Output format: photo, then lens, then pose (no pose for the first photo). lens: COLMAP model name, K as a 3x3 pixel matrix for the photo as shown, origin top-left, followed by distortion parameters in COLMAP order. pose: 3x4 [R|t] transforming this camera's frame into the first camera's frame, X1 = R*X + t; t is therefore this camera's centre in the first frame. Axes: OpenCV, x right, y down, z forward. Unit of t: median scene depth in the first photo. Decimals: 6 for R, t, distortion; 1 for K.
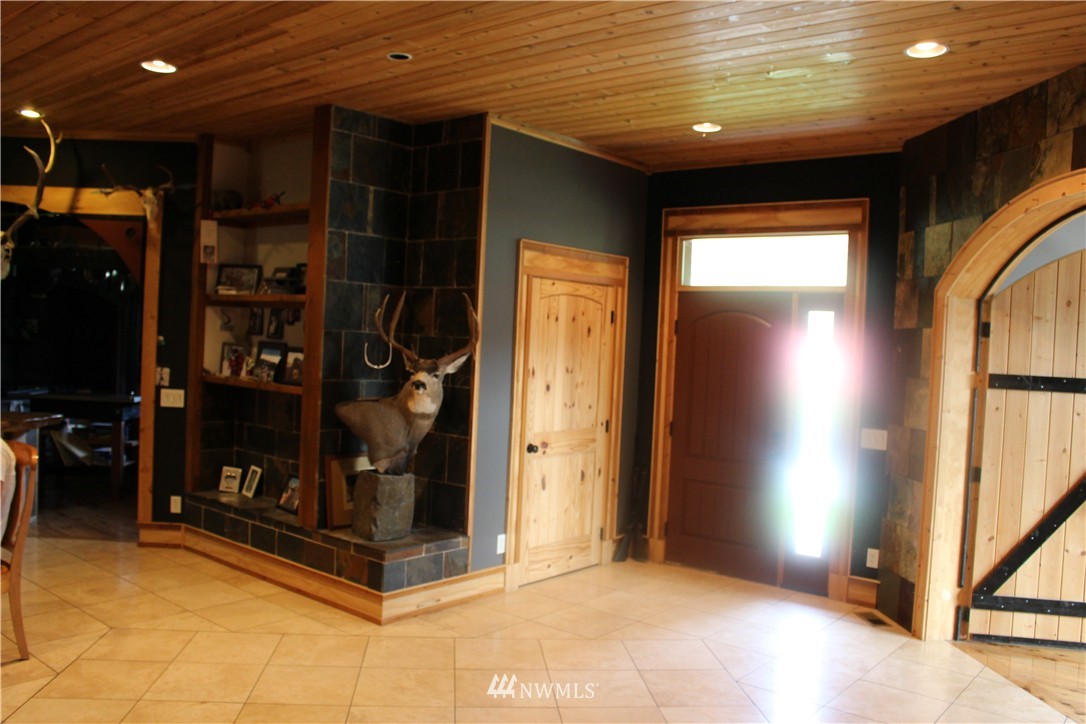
lens RADIAL K [[900.8, 0, 542.2], [0, 900.8, 362.7], [0, 0, 1]] dist [-0.141067, 0.087809]
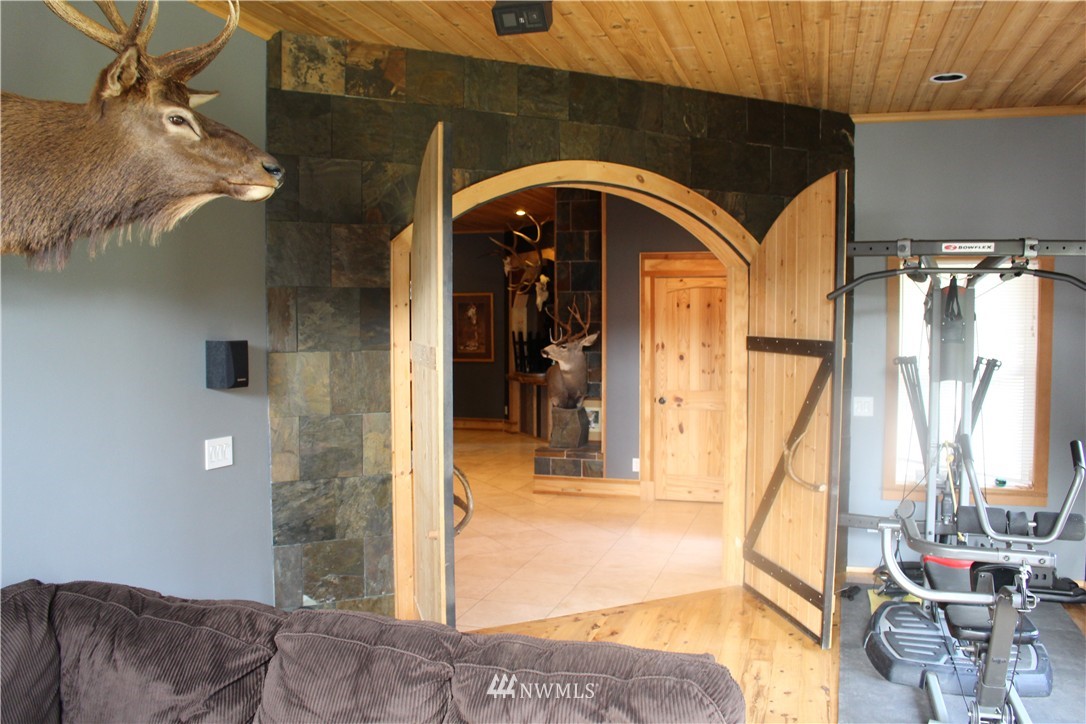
lens RADIAL K [[900.8, 0, 541.7], [0, 900.8, 361.9], [0, 0, 1]] dist [-0.141067, 0.087809]
pose [[0.376714, -0.000444, -0.926330, 1.261212], [-0.006000, 0.999978, -0.002920, 0.042361], [0.926310, 0.006658, 0.376703, 0.318440]]
